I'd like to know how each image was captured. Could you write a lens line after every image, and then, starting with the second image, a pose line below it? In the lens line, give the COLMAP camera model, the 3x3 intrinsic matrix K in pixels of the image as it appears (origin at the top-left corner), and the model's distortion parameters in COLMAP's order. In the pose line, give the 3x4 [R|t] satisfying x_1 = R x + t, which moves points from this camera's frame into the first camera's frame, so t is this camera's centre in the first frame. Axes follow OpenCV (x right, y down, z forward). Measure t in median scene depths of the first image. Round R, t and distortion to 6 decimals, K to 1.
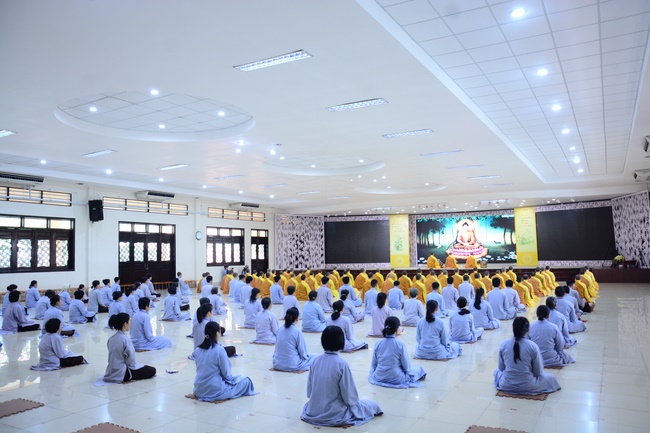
lens RADIAL K [[507.8, 0, 325.0], [0, 507.8, 216.5], [0, 0, 1]] dist [-0.158397, 0.116789]
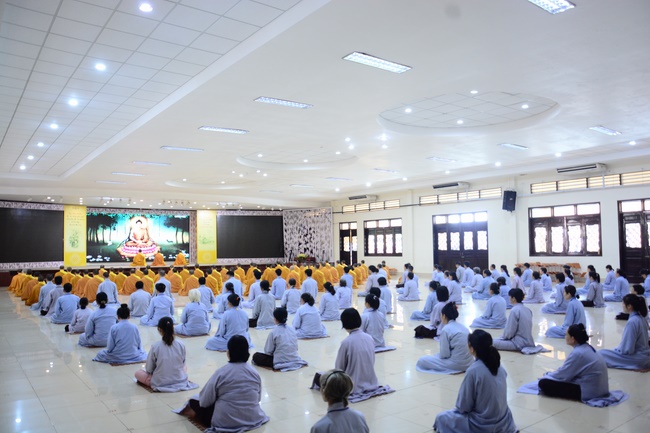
lens RADIAL K [[507.8, 0, 325.0], [0, 507.8, 216.5], [0, 0, 1]] dist [-0.158397, 0.116789]
pose [[0.400786, 0.067385, 0.913690, -0.472571], [-0.061177, 0.997034, -0.046697, 0.029410], [-0.914127, -0.037181, 0.403720, 0.286334]]
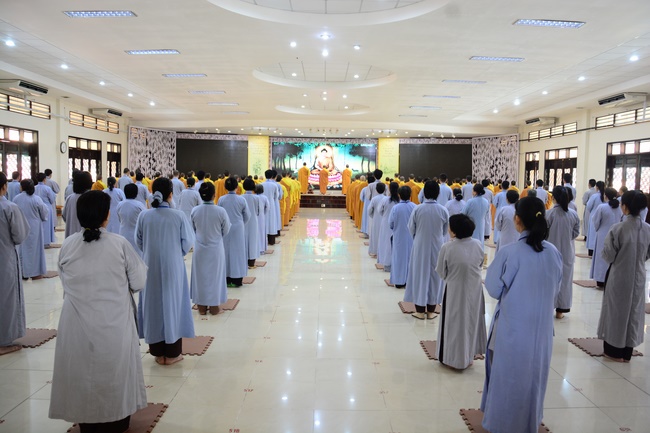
lens RADIAL K [[507.8, 0, 325.0], [0, 507.8, 216.5], [0, 0, 1]] dist [-0.158397, 0.116789]
pose [[0.863369, -0.004904, 0.504548, -0.232558], [-0.071387, 0.988707, 0.131766, 0.012922], [-0.499497, -0.149781, 0.853269, 0.125333]]
